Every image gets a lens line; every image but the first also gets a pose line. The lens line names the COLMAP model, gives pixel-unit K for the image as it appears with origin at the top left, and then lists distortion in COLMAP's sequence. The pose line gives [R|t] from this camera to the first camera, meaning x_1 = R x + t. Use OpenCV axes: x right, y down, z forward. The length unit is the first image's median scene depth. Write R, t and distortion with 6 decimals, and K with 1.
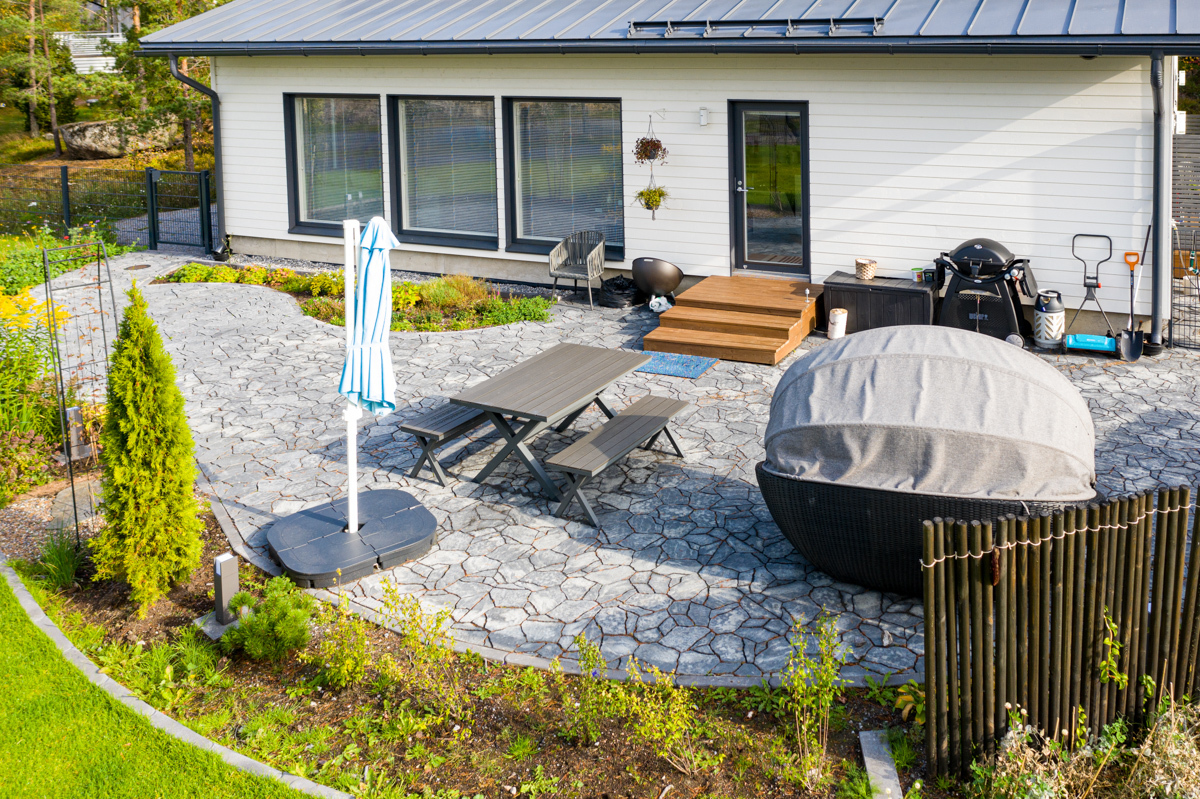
lens RADIAL K [[1064.8, 0, 751.8], [0, 1064.8, 362.4], [0, 0, 1]] dist [-0.004862, -0.002193]
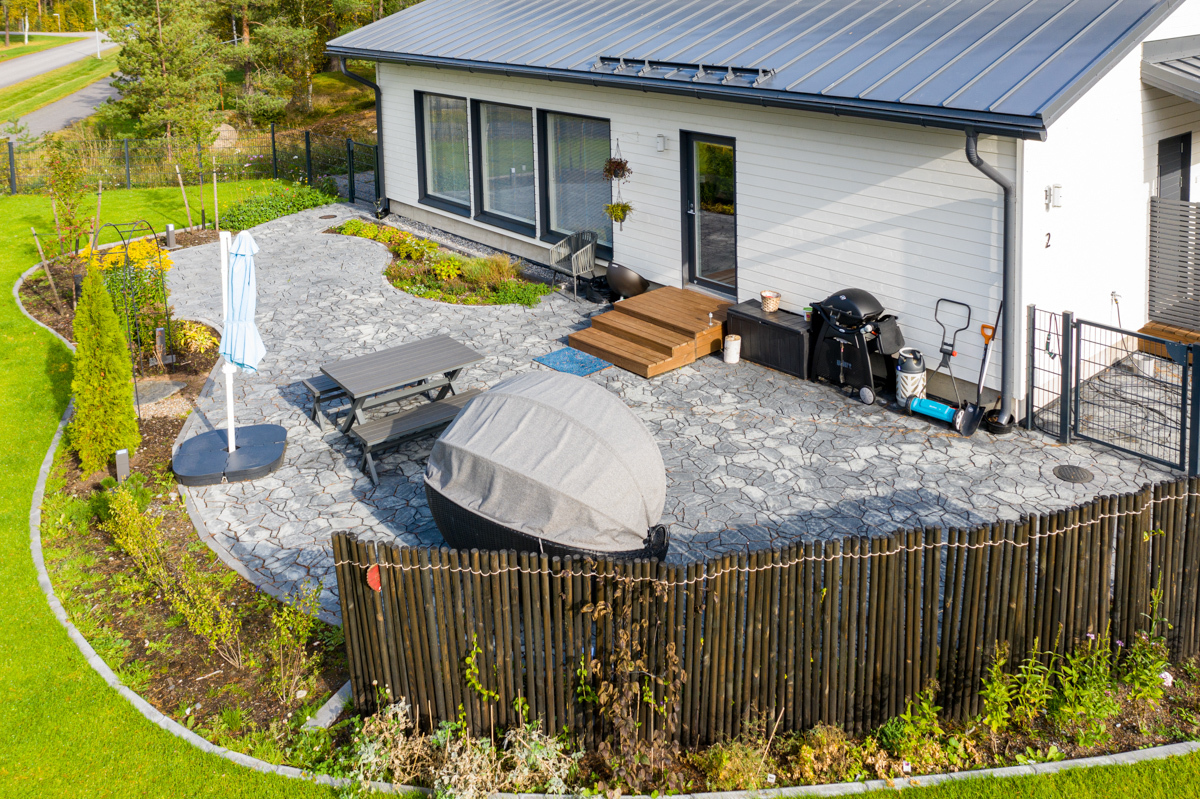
lens RADIAL K [[1045.8, 0, 600.0], [0, 1045.8, 399.5], [0, 0, 1]] dist [-0.005924, 0.003169]
pose [[0.884225, 0.175655, -0.432772, 0.459787], [-0.137596, 0.983431, 0.118026, -0.098935], [0.446333, -0.044814, 0.893744, -0.006780]]
